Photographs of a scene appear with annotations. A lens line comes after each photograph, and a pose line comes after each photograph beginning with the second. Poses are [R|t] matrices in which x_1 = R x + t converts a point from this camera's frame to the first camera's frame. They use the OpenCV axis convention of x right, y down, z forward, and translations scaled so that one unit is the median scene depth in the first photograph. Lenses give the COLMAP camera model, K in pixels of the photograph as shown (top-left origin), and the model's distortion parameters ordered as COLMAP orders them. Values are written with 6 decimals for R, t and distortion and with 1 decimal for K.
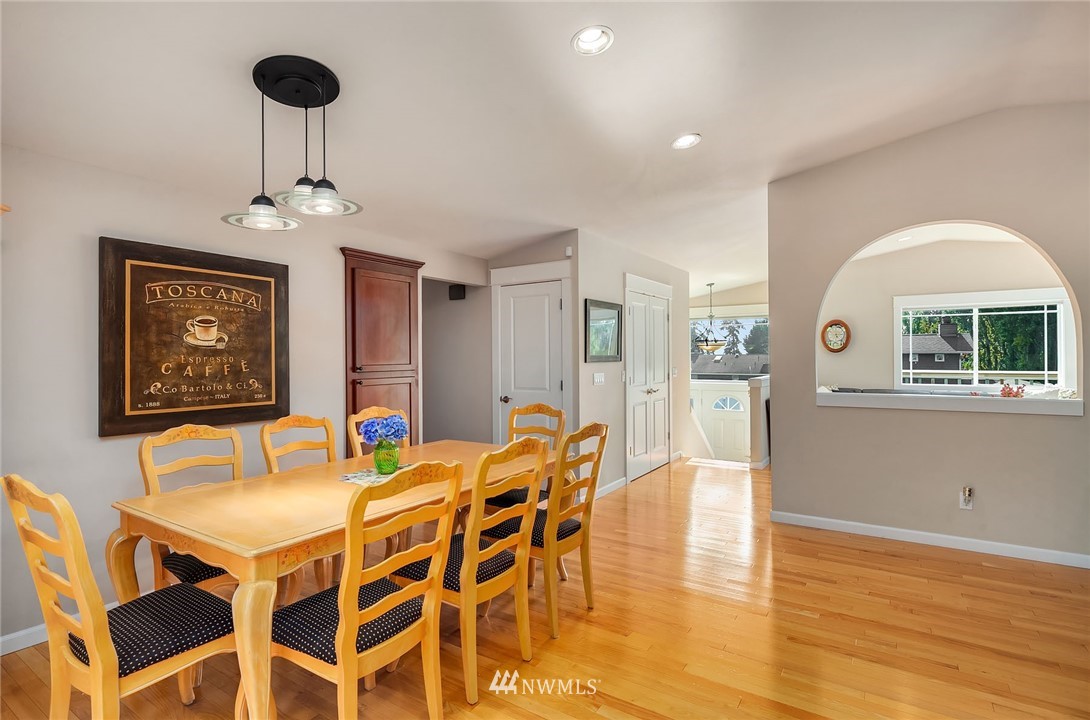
lens RADIAL K [[527.2, 0, 544.9], [0, 527.2, 349.2], [0, 0, 1]] dist [0.001049, -0.000055]
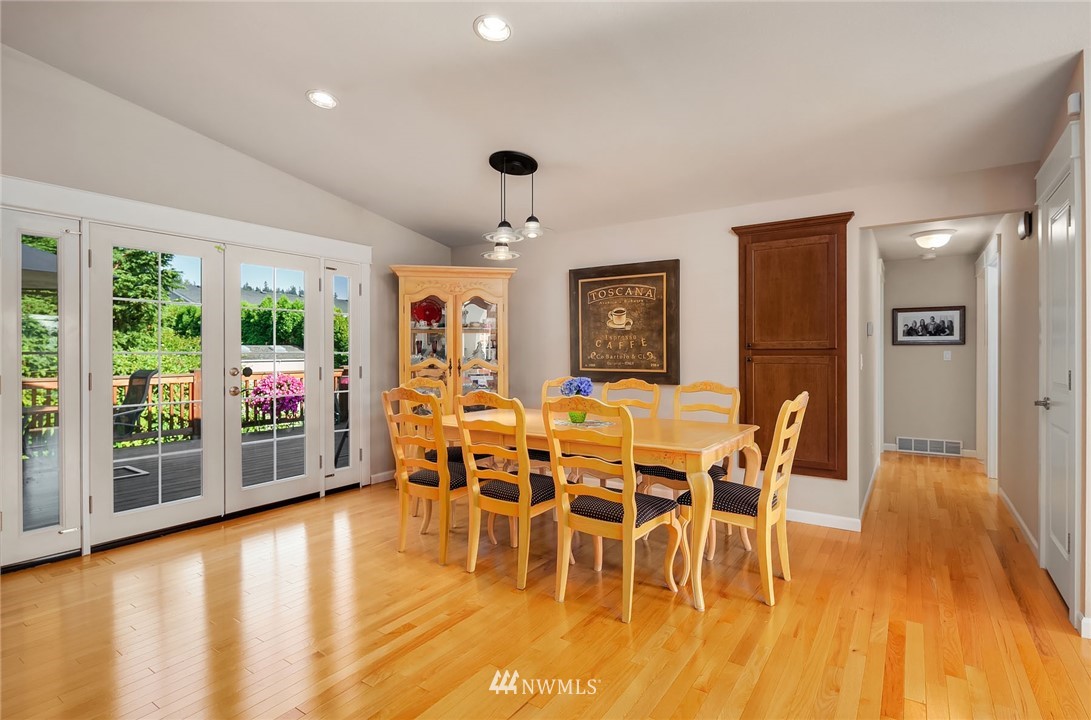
lens RADIAL K [[527.7, 0, 545.4], [0, 527.7, 349.2], [0, 0, 1]] dist [0.001049, -0.000055]
pose [[-0.006206, -0.009562, -0.999935, 0.812109], [0.012734, 0.999872, -0.009640, 0.062357], [0.999900, -0.012793, -0.006083, 0.784822]]
